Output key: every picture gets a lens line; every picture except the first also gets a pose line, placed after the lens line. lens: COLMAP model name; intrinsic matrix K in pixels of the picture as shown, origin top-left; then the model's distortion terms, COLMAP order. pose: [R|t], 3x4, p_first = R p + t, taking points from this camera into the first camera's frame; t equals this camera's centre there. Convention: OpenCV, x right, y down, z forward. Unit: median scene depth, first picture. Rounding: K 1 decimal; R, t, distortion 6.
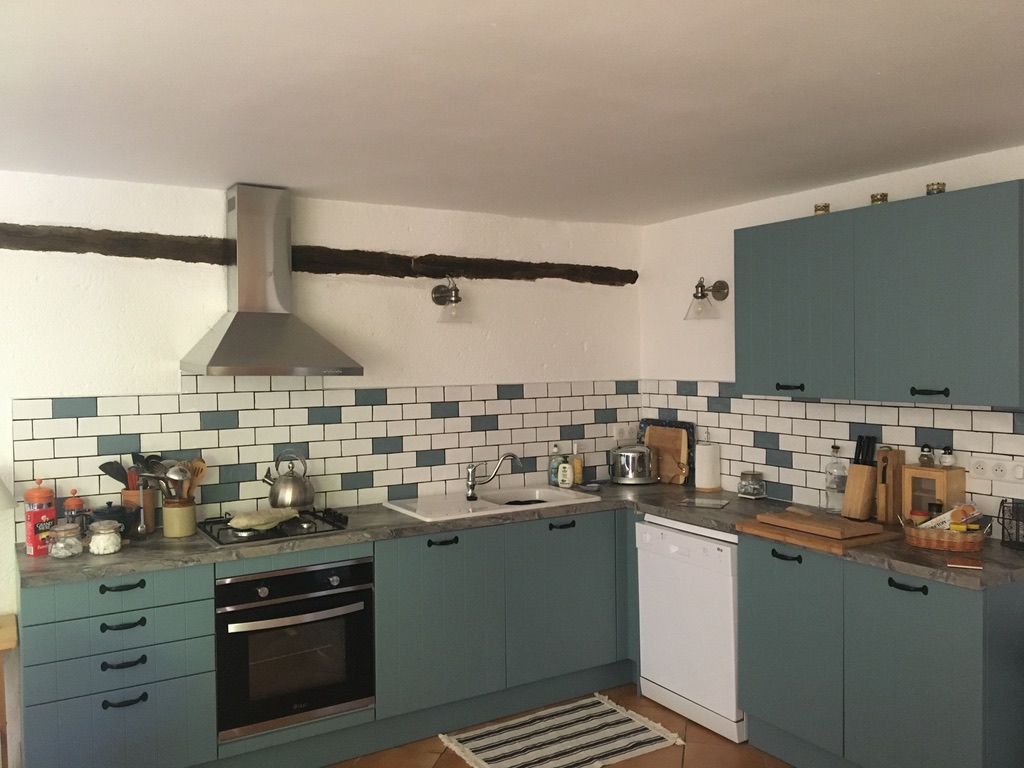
lens RADIAL K [[874.1, 0, 509.9], [0, 874.1, 384.2], [0, 0, 1]] dist [0.090638, -0.070662]
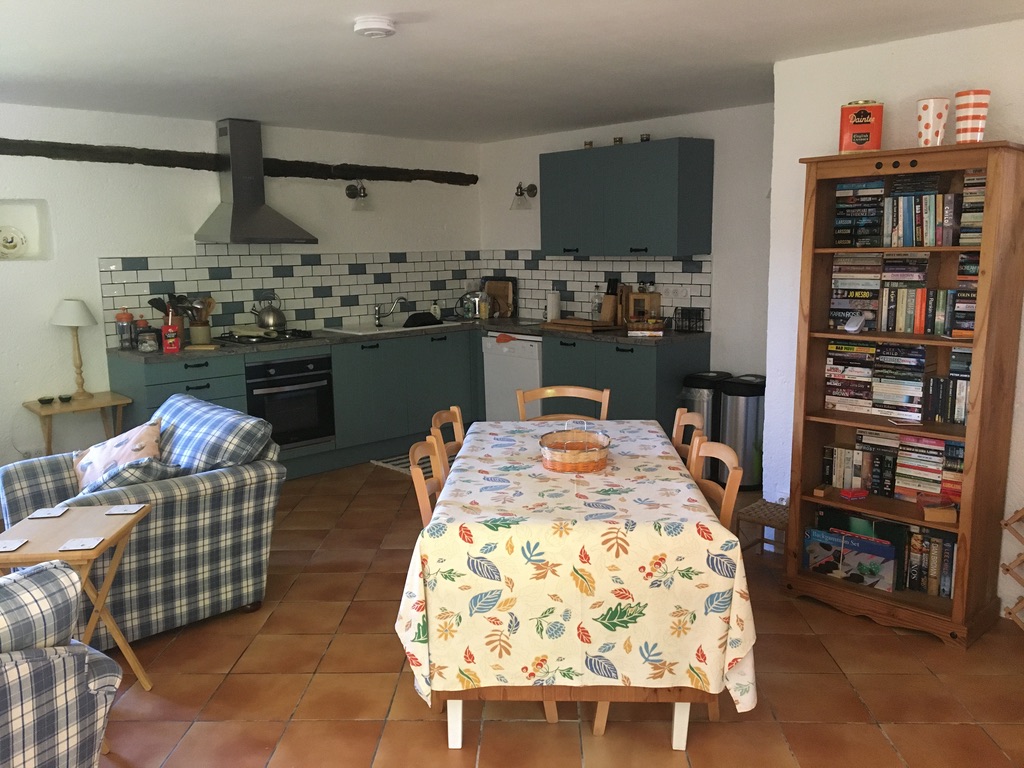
lens RADIAL K [[874.1, 0, 512.8], [0, 874.1, 383.4], [0, 0, 1]] dist [0.090638, -0.070662]
pose [[0.977854, -0.037584, 0.205888, -0.151744], [0.011394, 0.991845, 0.126942, 0.041134], [-0.208980, -0.121785, 0.970307, -0.648906]]
